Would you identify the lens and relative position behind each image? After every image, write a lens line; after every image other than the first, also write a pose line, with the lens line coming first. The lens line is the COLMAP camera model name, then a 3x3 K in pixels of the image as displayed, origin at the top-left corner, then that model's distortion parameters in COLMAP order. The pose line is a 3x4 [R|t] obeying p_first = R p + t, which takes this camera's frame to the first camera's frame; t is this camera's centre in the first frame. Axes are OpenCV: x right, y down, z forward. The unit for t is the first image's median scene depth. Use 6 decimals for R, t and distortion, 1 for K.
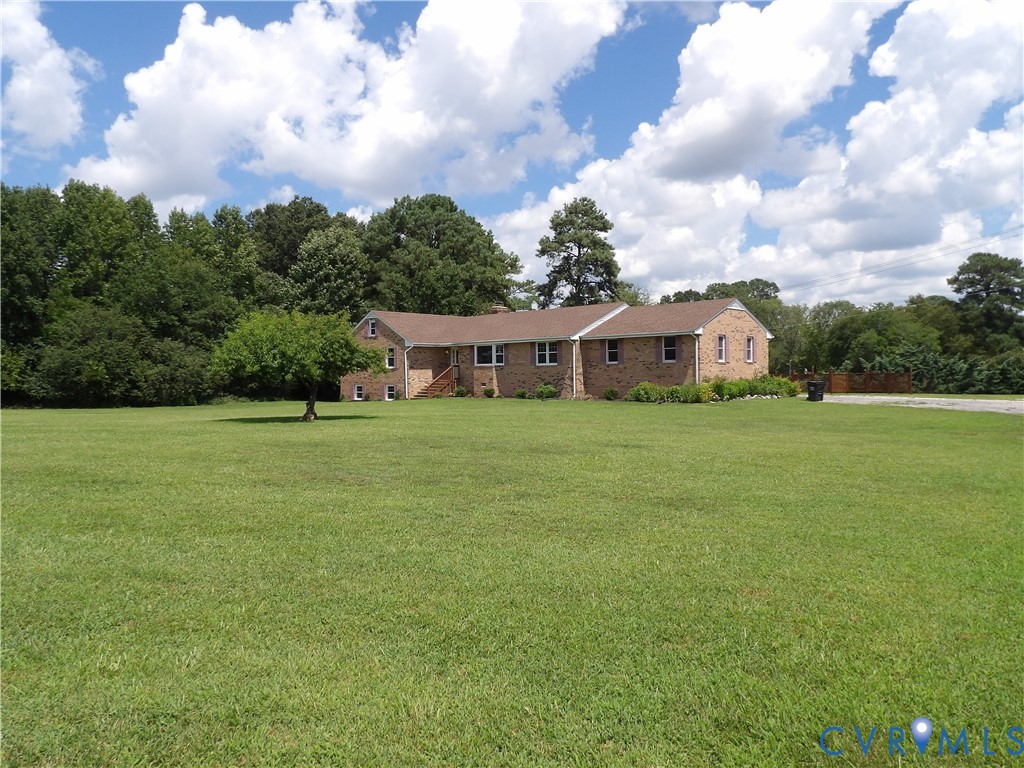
lens RADIAL K [[733.3, 0, 512.0], [0, 733.3, 384.7], [0, 0, 1]] dist [-0.024531, 0.005284]
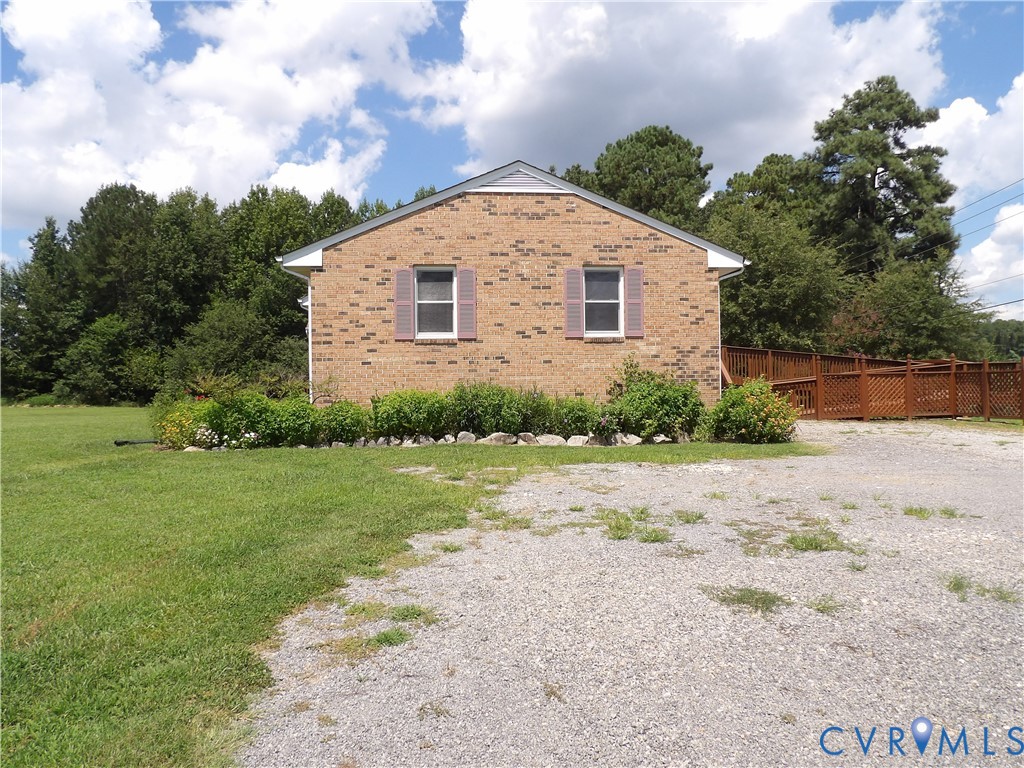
lens RADIAL K [[733.3, 0, 512.1], [0, 733.3, 382.0], [0, 0, 1]] dist [-0.024531, 0.005284]
pose [[0.771821, 0.003993, -0.635827, 0.541686], [0.001851, 0.999962, 0.008527, -0.011813], [0.635837, -0.007758, 0.771784, 0.722360]]
